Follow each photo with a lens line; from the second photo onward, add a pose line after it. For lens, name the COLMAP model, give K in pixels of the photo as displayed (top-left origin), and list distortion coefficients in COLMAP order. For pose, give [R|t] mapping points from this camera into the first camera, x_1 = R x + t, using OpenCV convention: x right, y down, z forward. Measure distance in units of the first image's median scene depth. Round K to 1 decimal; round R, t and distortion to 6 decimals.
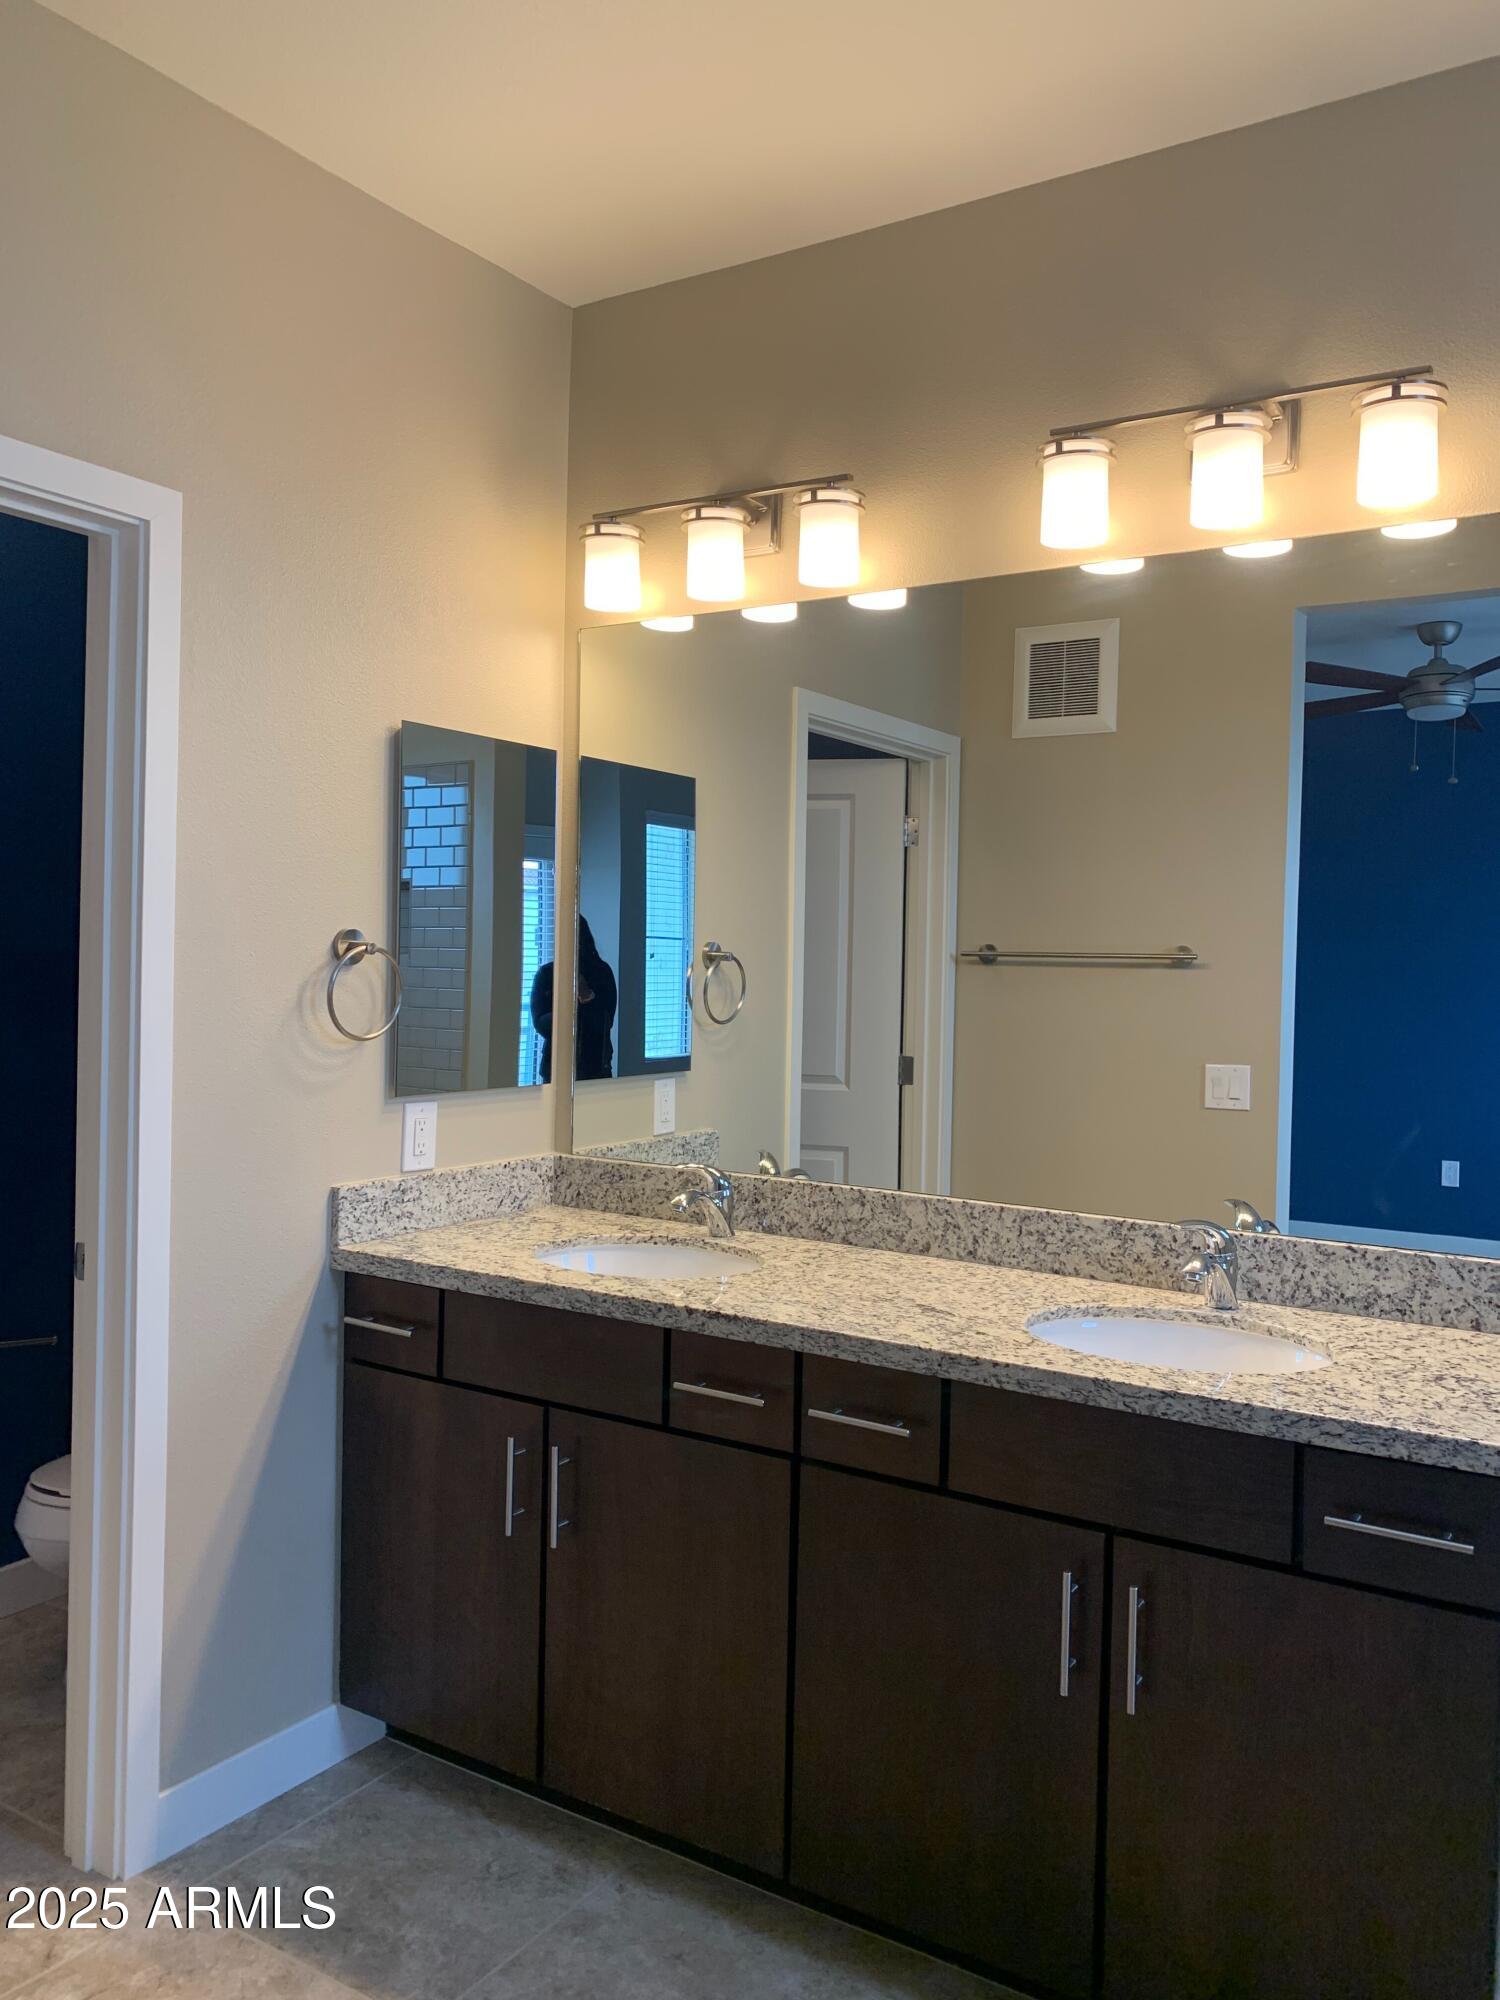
lens RADIAL K [[1535.5, 0, 747.2], [0, 1535.5, 990.6], [0, 0, 1]] dist [0.049642, -0.047411]
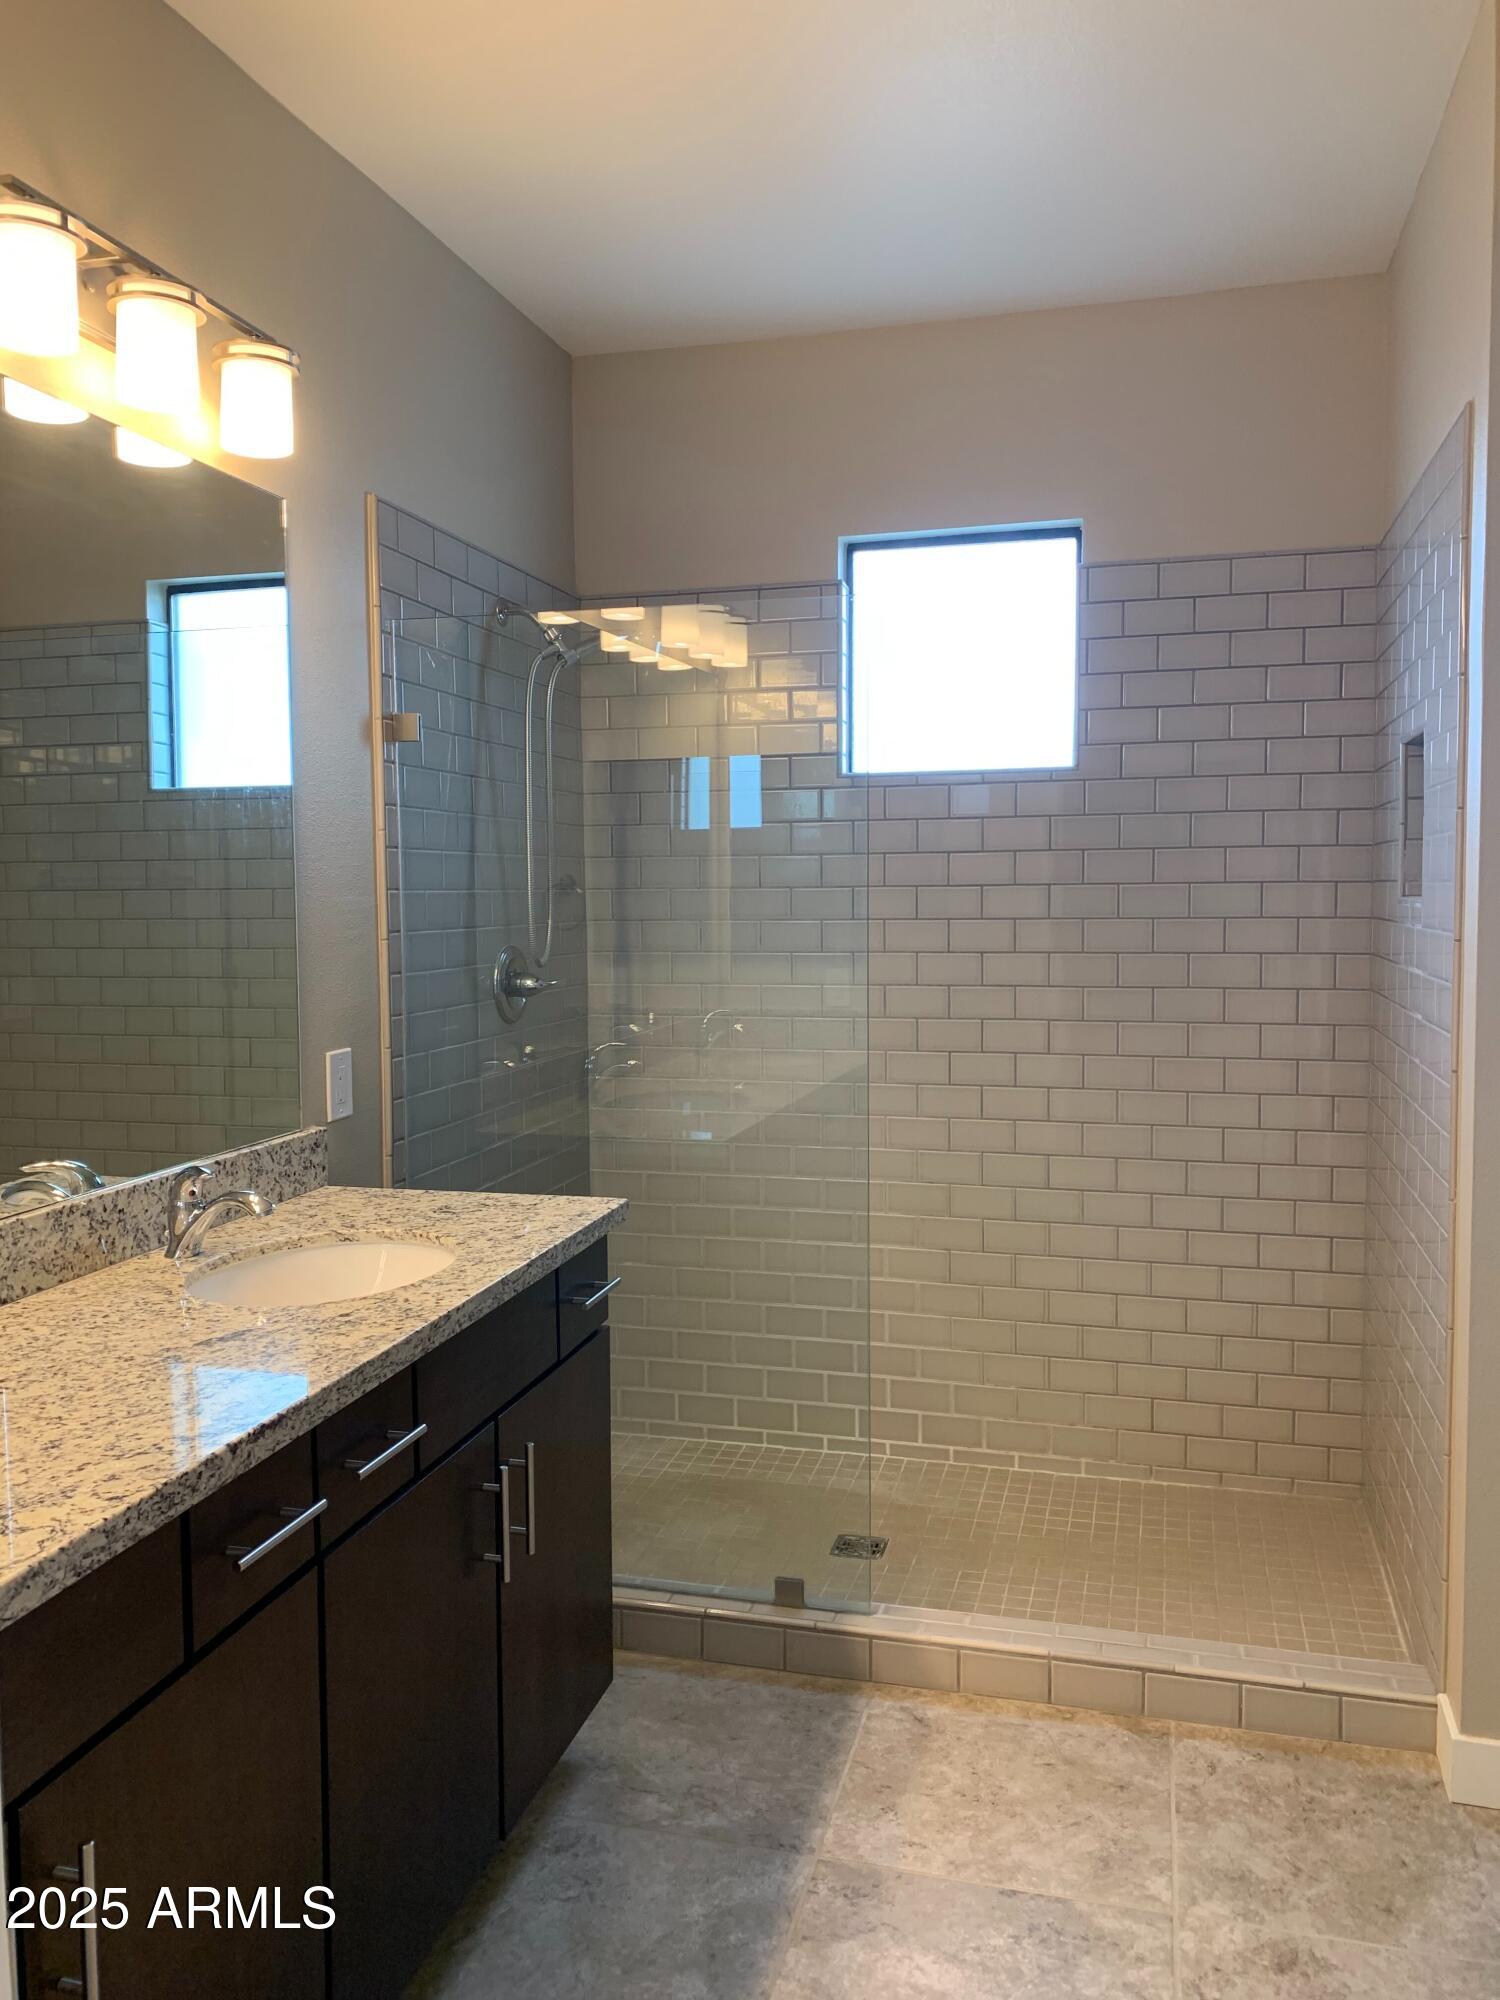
lens RADIAL K [[1535.5, 0, 757.6], [0, 1535.5, 987.4], [0, 0, 1]] dist [0.049642, -0.047411]
pose [[-0.307257, -0.085240, 0.947801, -0.640711], [0.017564, 0.995303, 0.095206, -0.040169], [-0.951464, 0.045900, -0.304317, 0.883188]]
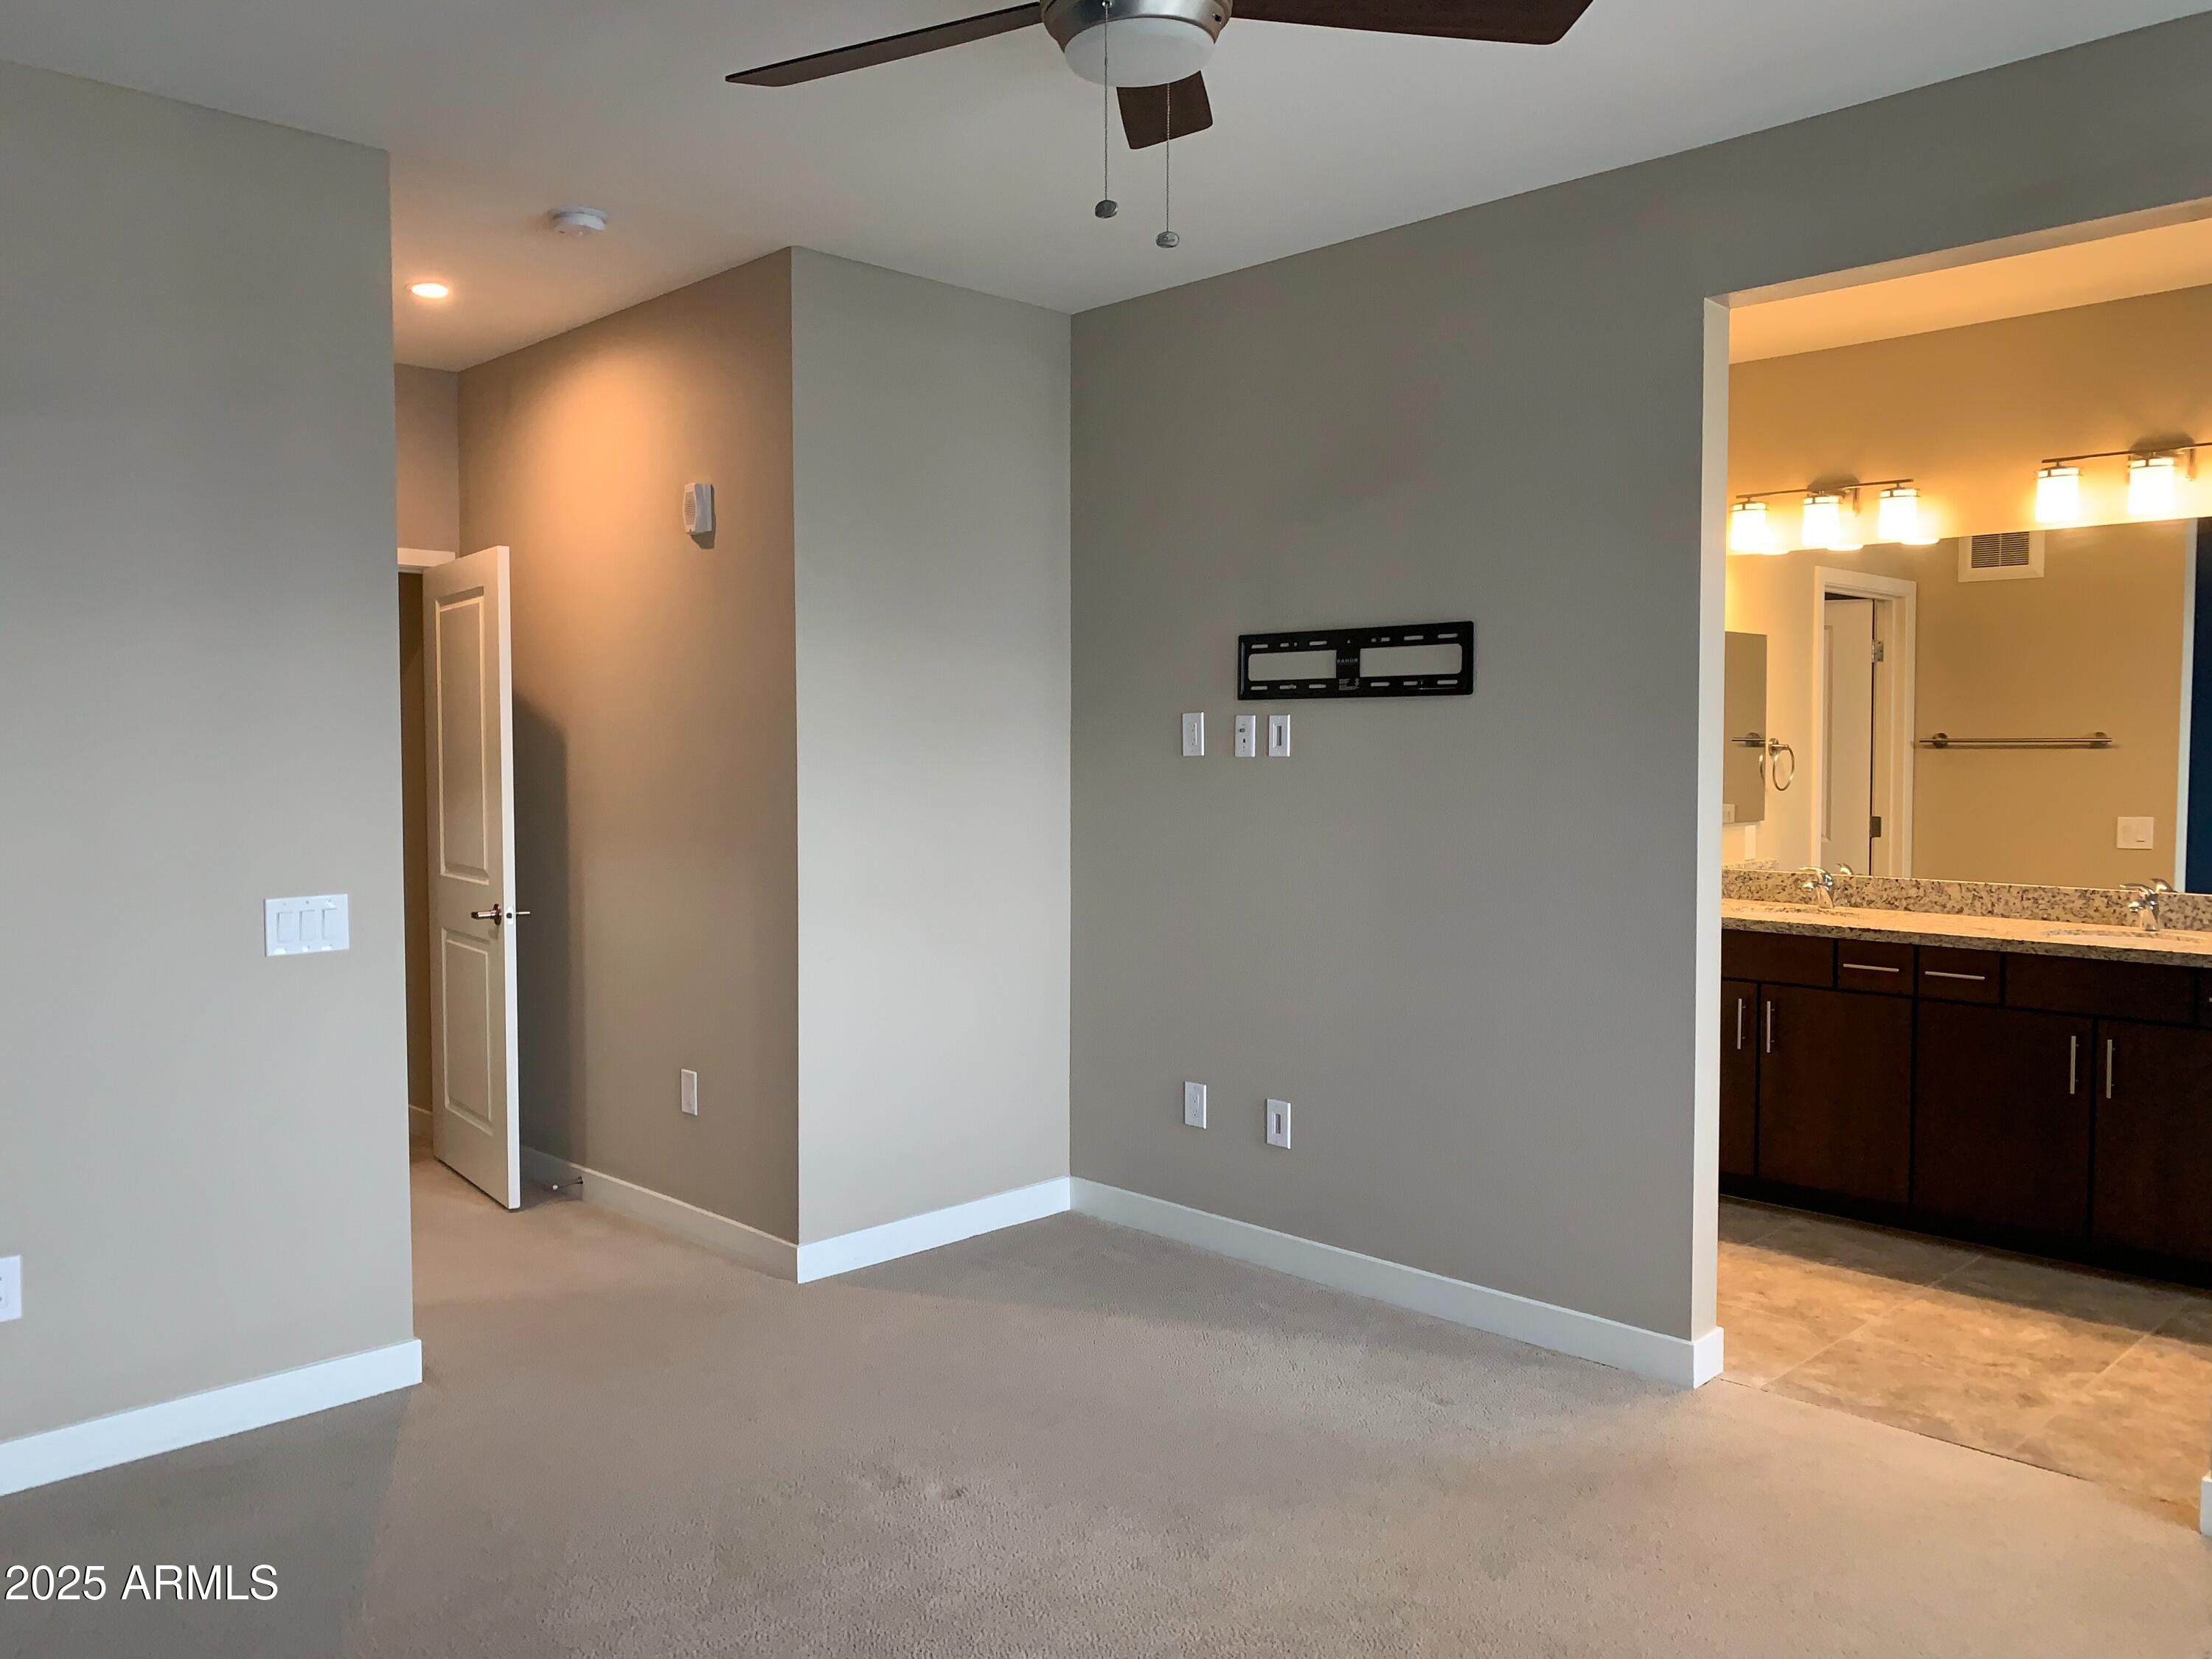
lens RADIAL K [[1698.3, 0, 1107.9], [0, 1698.3, 826.4], [0, 0, 1]] dist [0.049642, -0.047411]
pose [[0.976360, -0.012300, -0.215801, -0.447942], [0.018004, 0.999538, 0.024486, 0.003793], [0.215401, -0.027793, 0.976130, -1.230920]]
